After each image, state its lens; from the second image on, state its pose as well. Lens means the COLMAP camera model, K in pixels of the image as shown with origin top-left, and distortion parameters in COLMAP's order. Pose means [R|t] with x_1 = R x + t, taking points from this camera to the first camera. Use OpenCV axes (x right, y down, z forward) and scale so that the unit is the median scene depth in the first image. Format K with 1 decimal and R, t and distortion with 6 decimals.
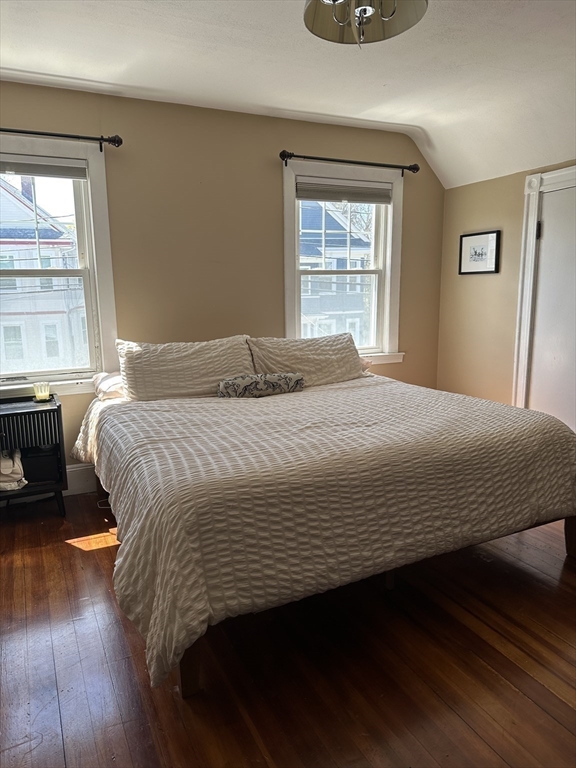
lens RADIAL K [[536.0, 0, 282.8], [0, 536.0, 390.6], [0, 0, 1]] dist [0.053777, -0.071039]
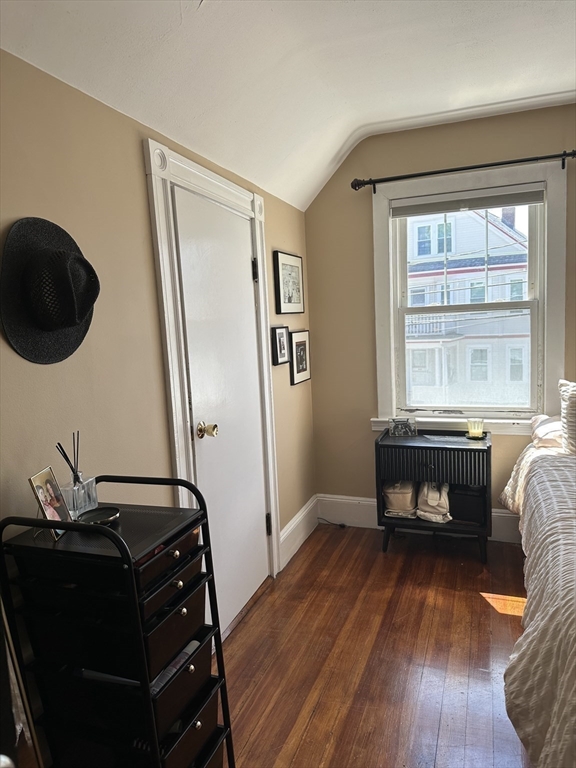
lens RADIAL K [[536.0, 0, 292.6], [0, 536.0, 384.1], [0, 0, 1]] dist [0.053777, -0.071039]
pose [[0.686619, 0.068785, -0.723756, 0.024650], [-0.101228, 0.994862, -0.001483, -0.044007], [0.719936, 0.074283, 0.690054, 0.094957]]
